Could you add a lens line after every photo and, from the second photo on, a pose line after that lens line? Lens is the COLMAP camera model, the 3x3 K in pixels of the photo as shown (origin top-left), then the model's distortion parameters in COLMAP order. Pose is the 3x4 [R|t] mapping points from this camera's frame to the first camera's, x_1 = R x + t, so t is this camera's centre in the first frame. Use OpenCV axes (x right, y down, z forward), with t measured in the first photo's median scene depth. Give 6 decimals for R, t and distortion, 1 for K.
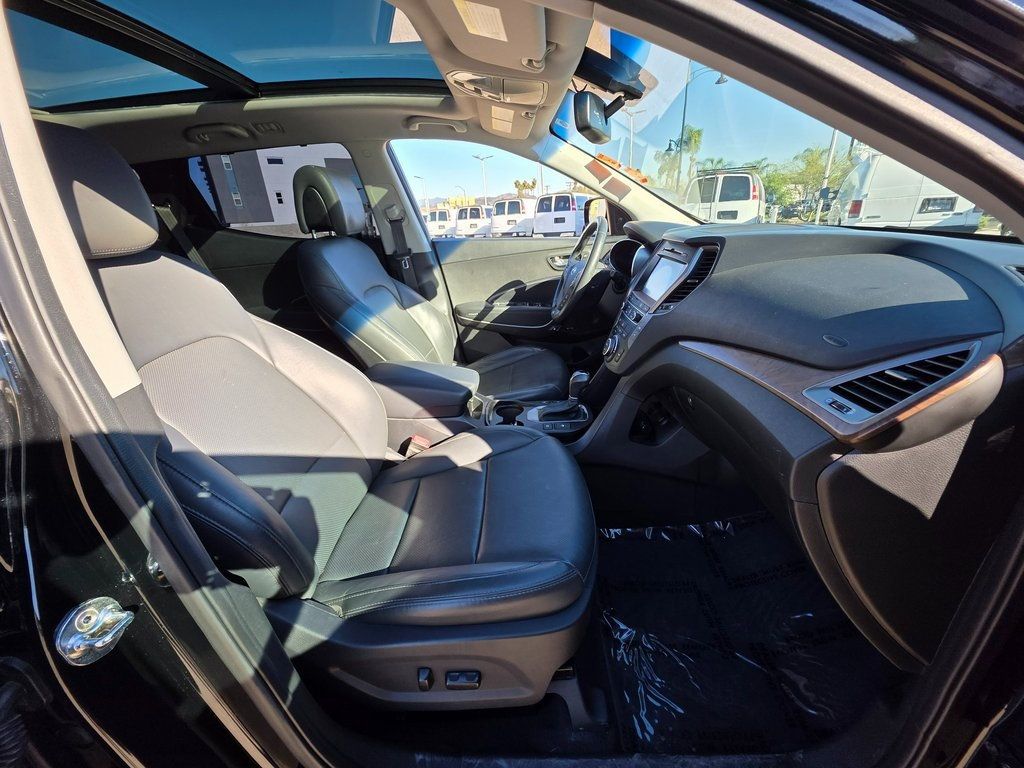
lens RADIAL K [[403.9, 0, 513.1], [0, 403.9, 389.5], [0, 0, 1]] dist [-0.002344, -0.000386]
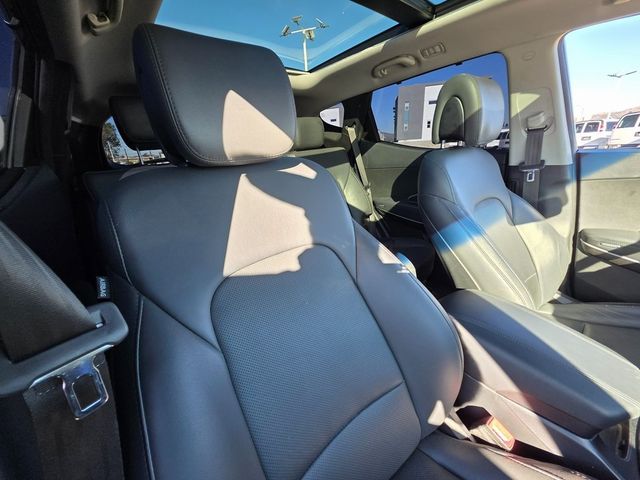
lens RADIAL K [[255.9, 0, 321.7], [0, 255.9, 240.7], [0, 0, 1]] dist [0.002131, -0.000470]
pose [[0.662041, 0.261173, -0.702488, -0.138185], [-0.269620, 0.957559, 0.101908, -0.104717], [0.699290, 0.121938, 0.704361, 0.279190]]
